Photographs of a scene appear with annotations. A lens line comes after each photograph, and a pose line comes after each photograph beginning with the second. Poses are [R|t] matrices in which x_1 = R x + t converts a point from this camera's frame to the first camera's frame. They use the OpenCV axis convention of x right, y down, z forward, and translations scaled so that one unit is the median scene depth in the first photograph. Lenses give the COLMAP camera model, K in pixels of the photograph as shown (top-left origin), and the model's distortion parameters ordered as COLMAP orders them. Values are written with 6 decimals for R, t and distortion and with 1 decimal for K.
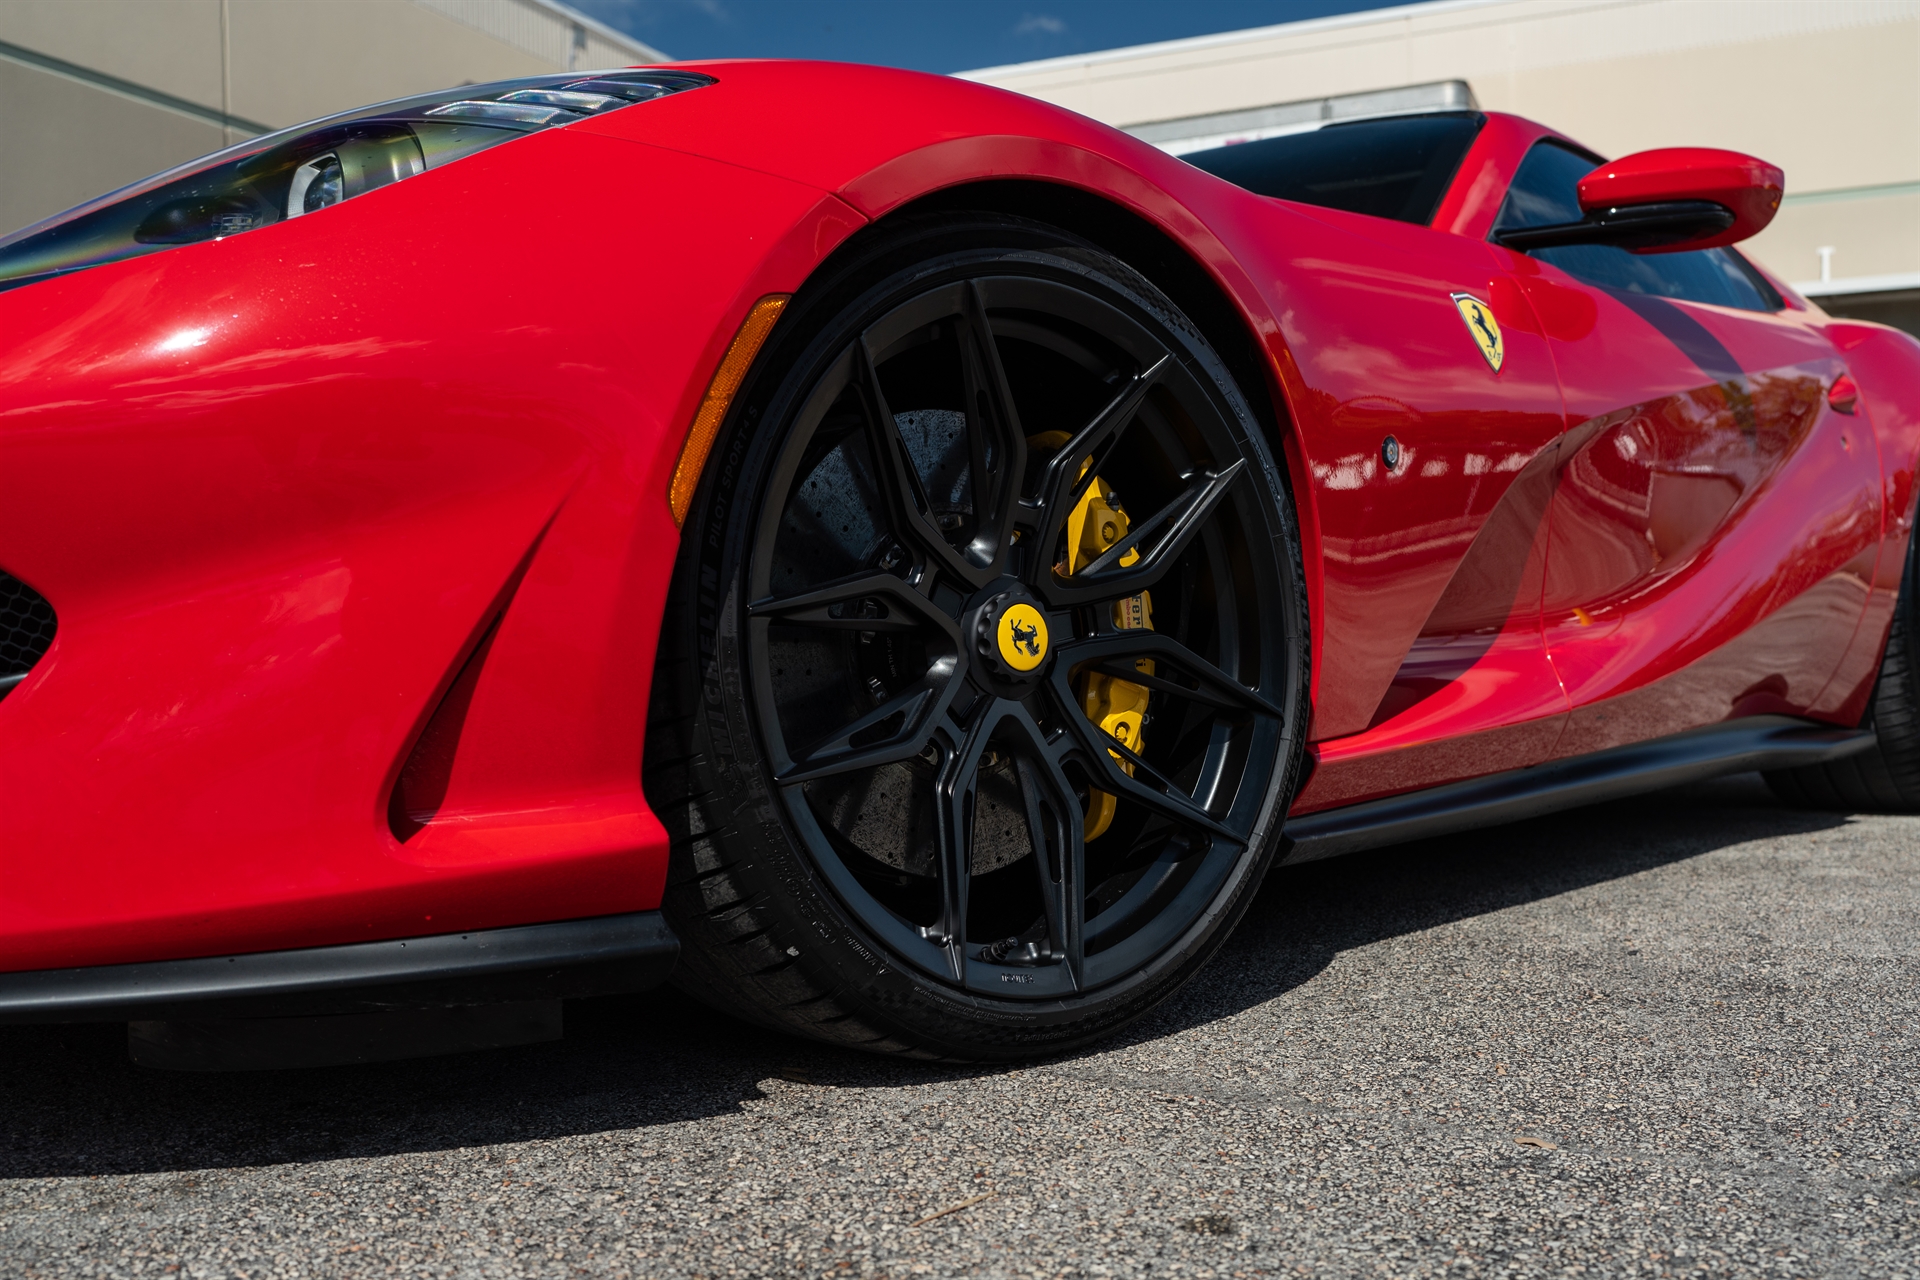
lens RADIAL K [[1846.4, 0, 960.0], [0, 1846.4, 640.0], [0, 0, 1]] dist [-0.001465, -0.001303]
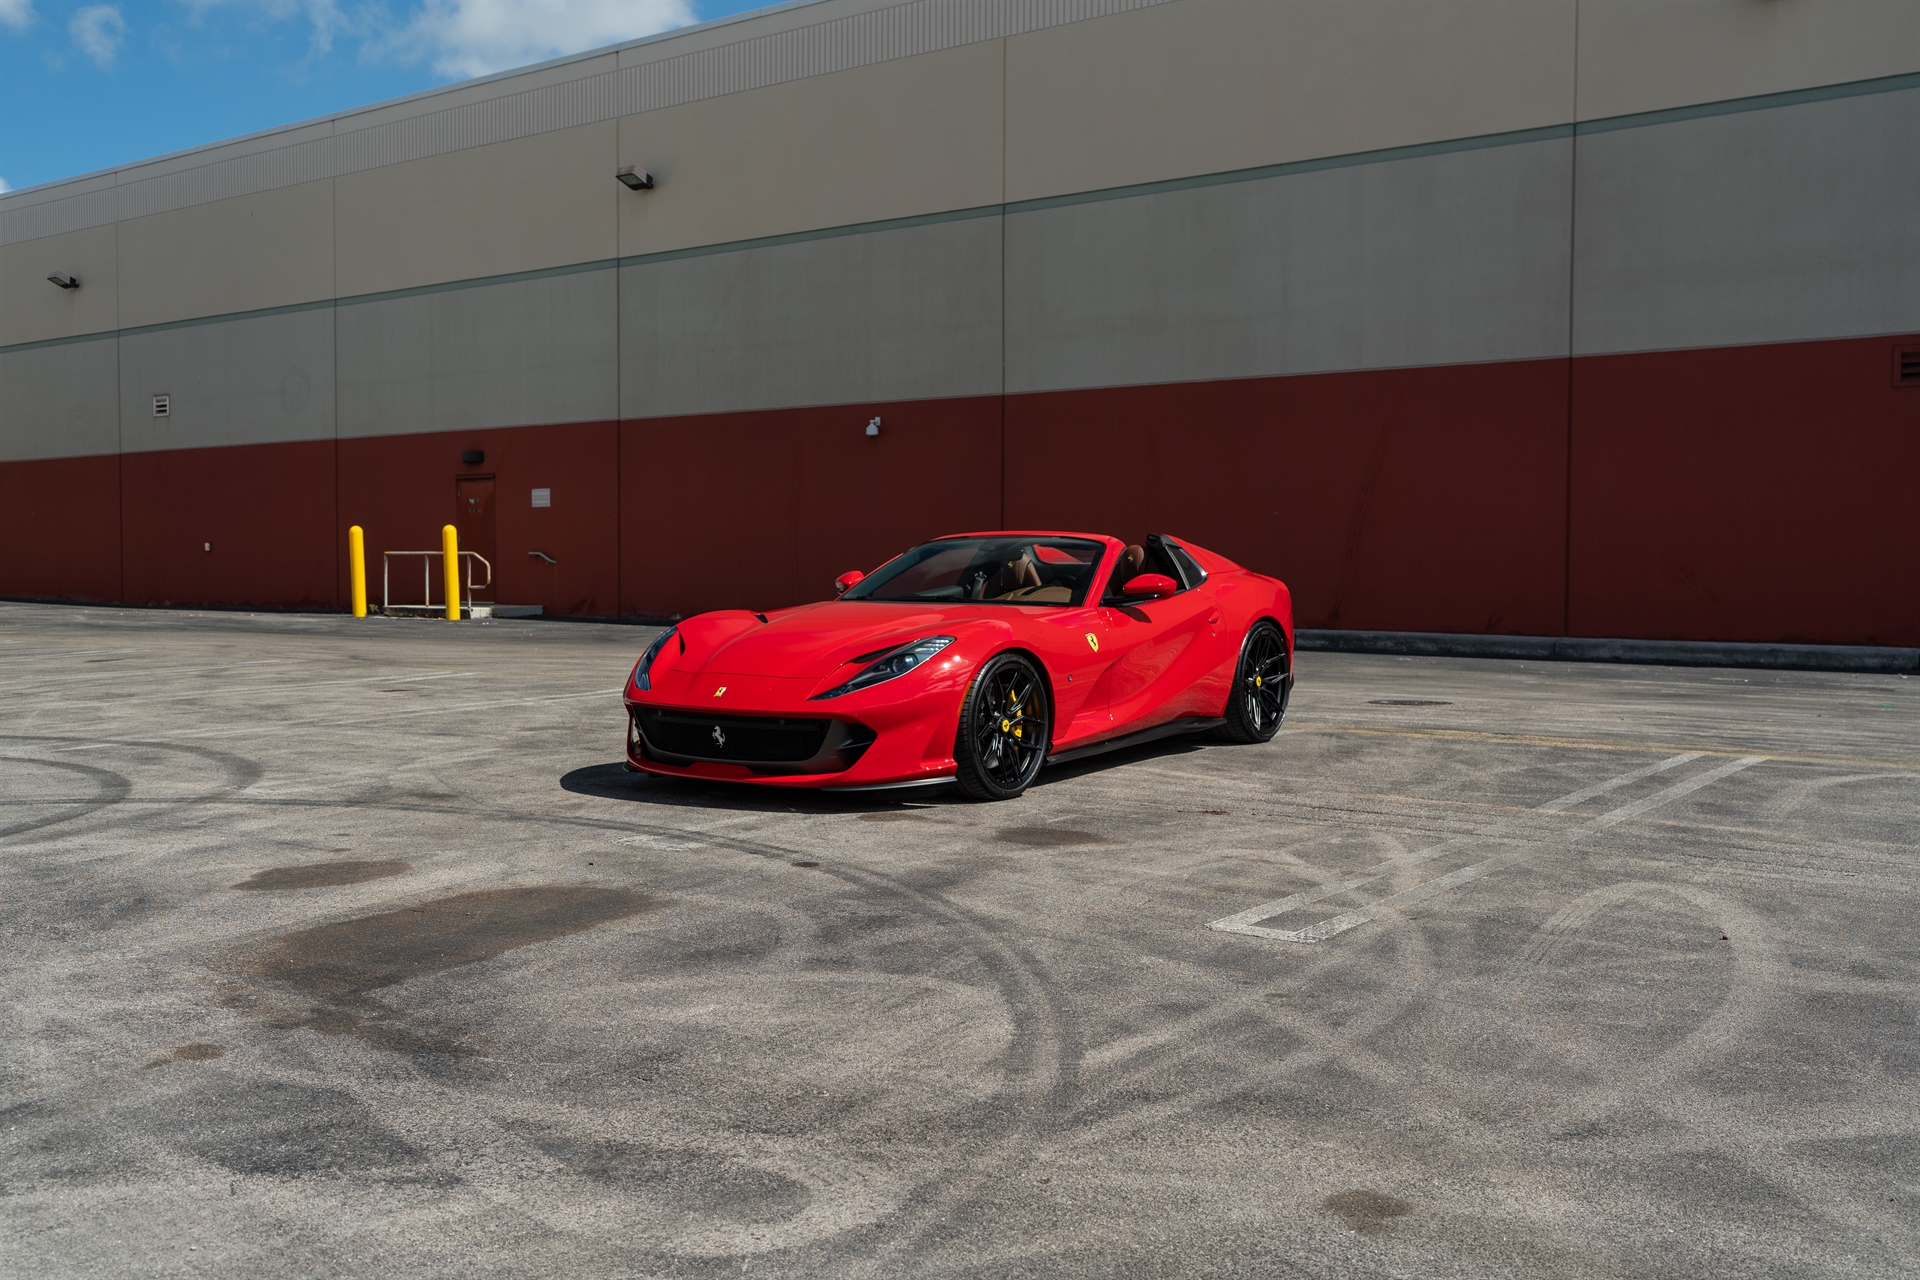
lens RADIAL K [[1846.4, 0, 960.0], [0, 1846.4, 640.0], [0, 0, 1]] dist [-0.001465, -0.001303]
pose [[0.991358, -0.000151, 0.131186, -0.785004], [-0.008819, 0.997661, 0.067789, -0.611845], [-0.130889, -0.068360, 0.989037, -4.278430]]
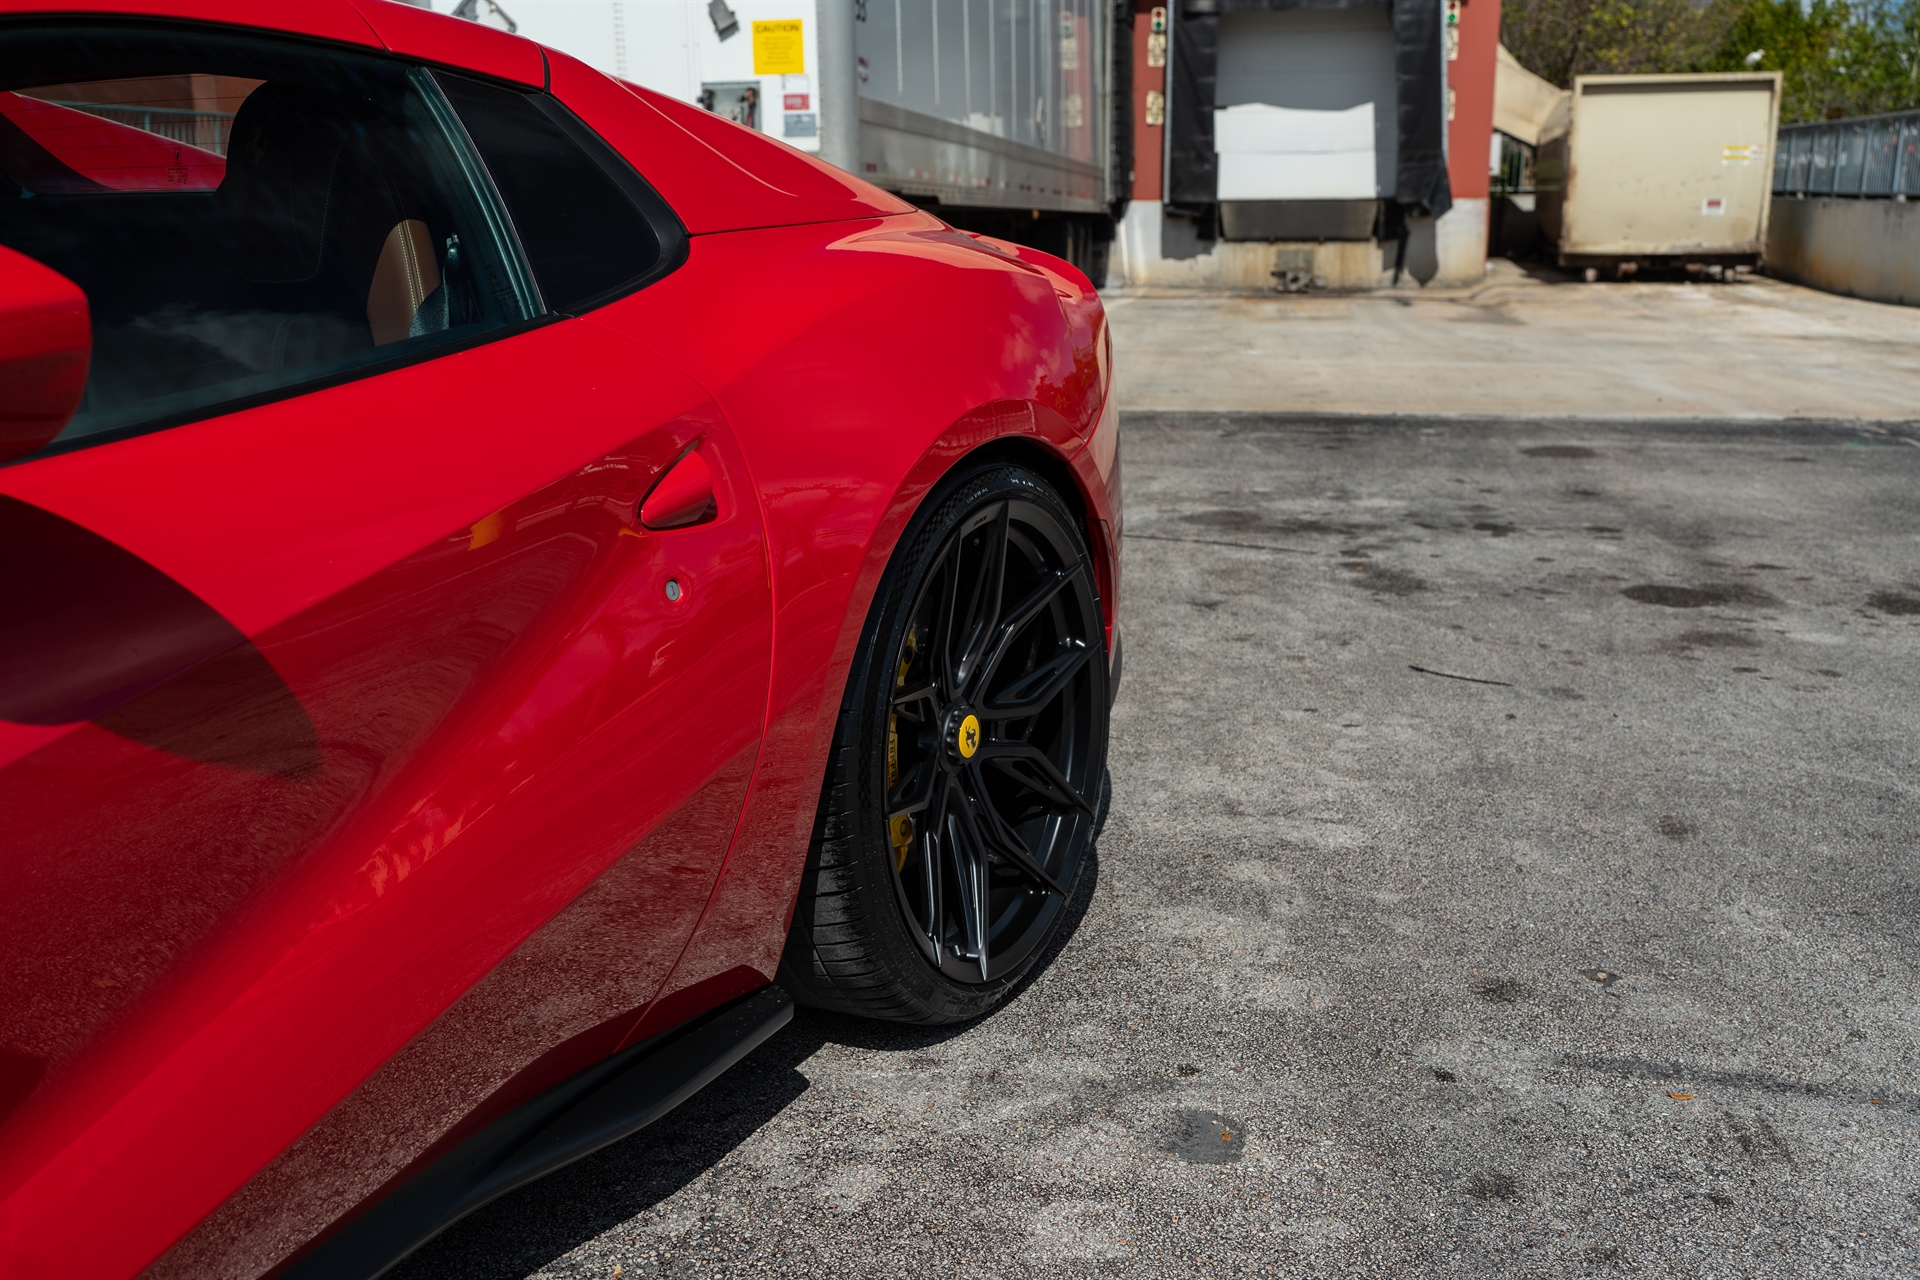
lens RADIAL K [[1846.4, 0, 960.0], [0, 1846.4, 640.0], [0, 0, 1]] dist [-0.001465, -0.001303]
pose [[0.971426, -0.052107, 0.231554, 0.835022], [-0.004857, 0.971034, 0.238891, -0.436586], [-0.237295, -0.233189, 0.943034, 0.864534]]
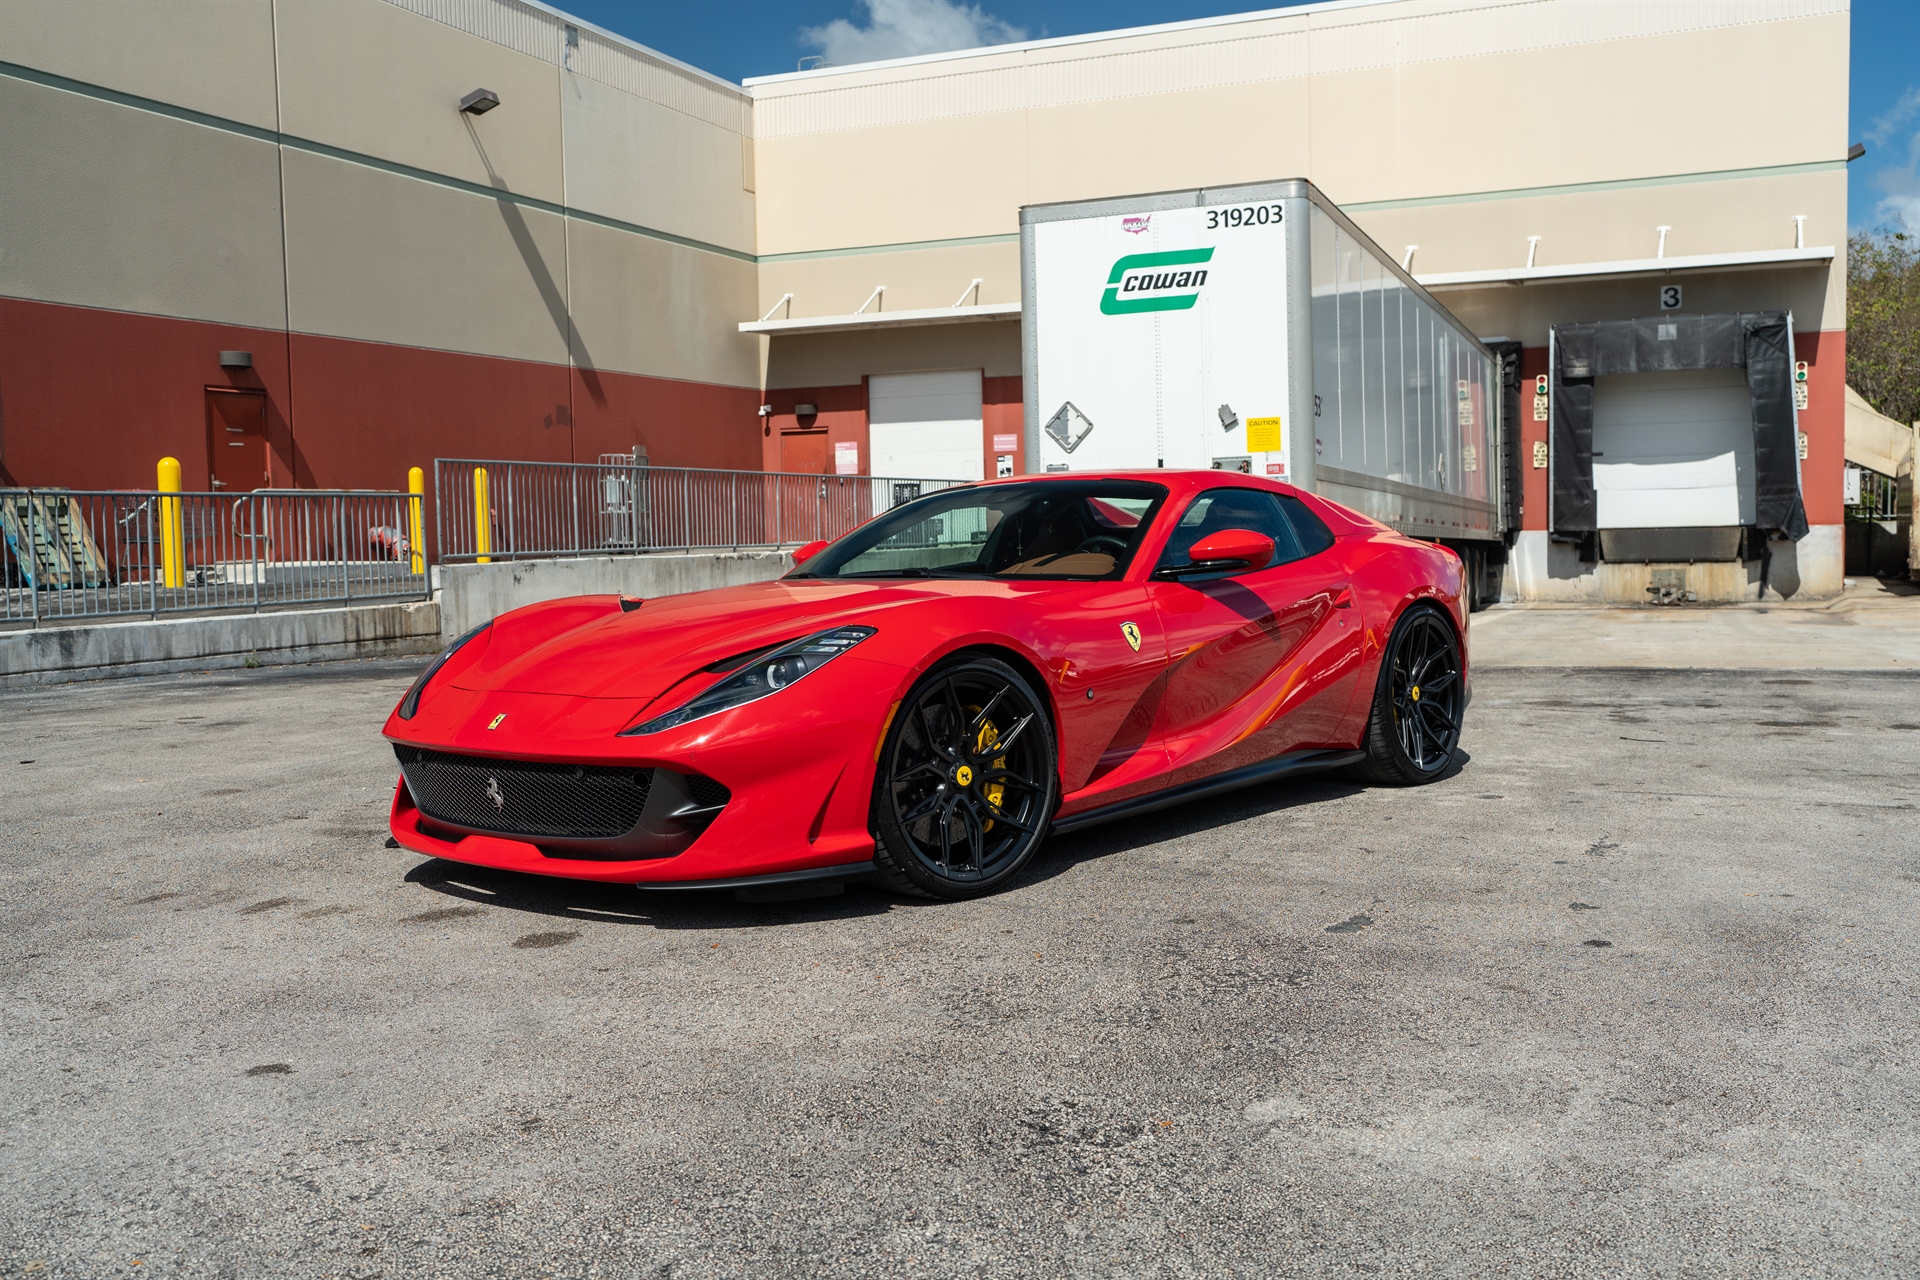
lens RADIAL K [[1846.4, 0, 960.0], [0, 1846.4, 640.0], [0, 0, 1]] dist [-0.001465, -0.001303]
pose [[0.999605, -0.011559, 0.025634, -0.055365], [0.009933, 0.997984, 0.062683, -0.441207], [-0.026307, -0.062403, 0.997704, -2.257017]]
